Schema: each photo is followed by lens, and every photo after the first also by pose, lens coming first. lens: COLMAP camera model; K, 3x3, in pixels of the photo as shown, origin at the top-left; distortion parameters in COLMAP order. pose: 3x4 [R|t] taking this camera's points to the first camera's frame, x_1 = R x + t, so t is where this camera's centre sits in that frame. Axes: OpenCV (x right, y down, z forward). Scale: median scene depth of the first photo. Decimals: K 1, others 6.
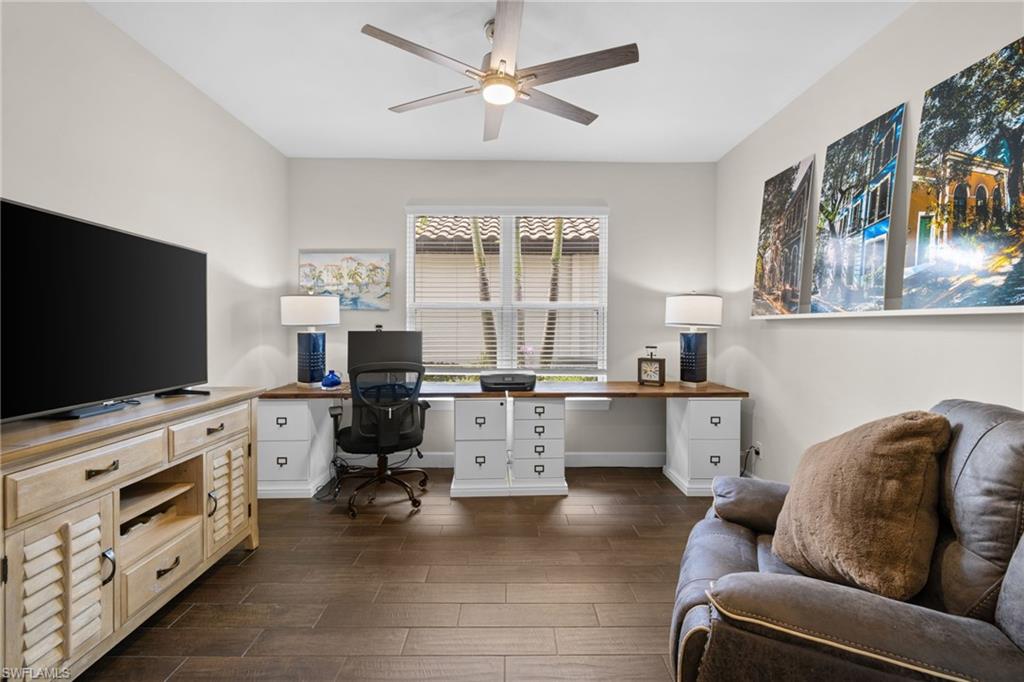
lens RADIAL K [[434.1, 0, 500.7], [0, 434.1, 327.9], [0, 0, 1]] dist [0.000728, 0.000672]
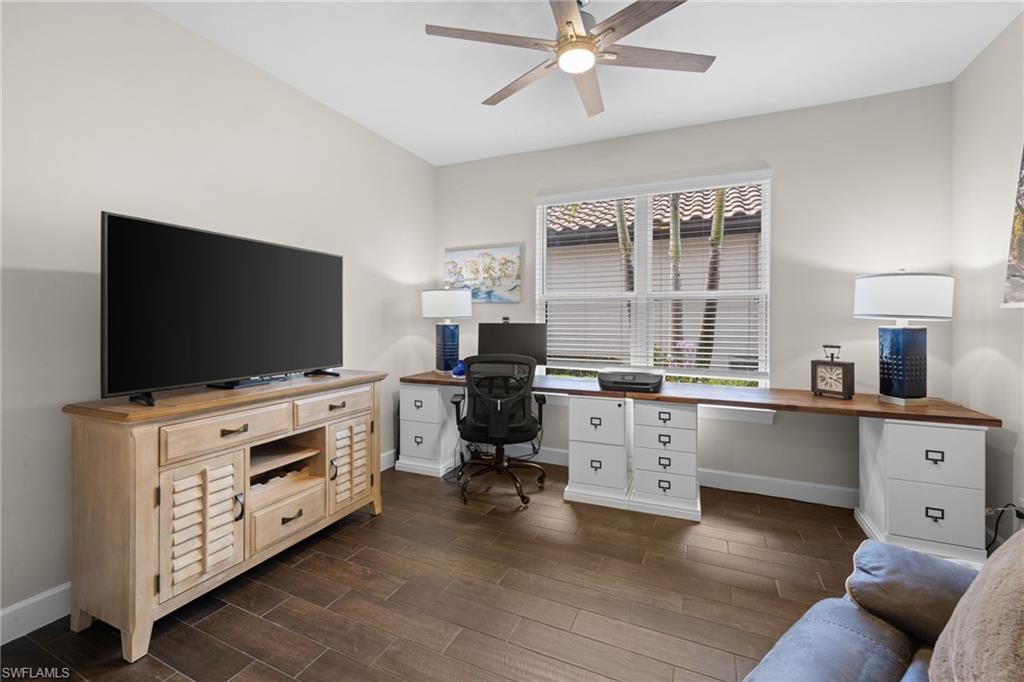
lens RADIAL K [[434.1, 0, 499.4], [0, 434.1, 316.3], [0, 0, 1]] dist [0.000728, 0.000672]
pose [[0.905816, -0.001552, -0.423668, 0.162281], [-0.002517, 0.999956, -0.009043, 0.000474], [0.423663, 0.009258, 0.905773, 0.084454]]
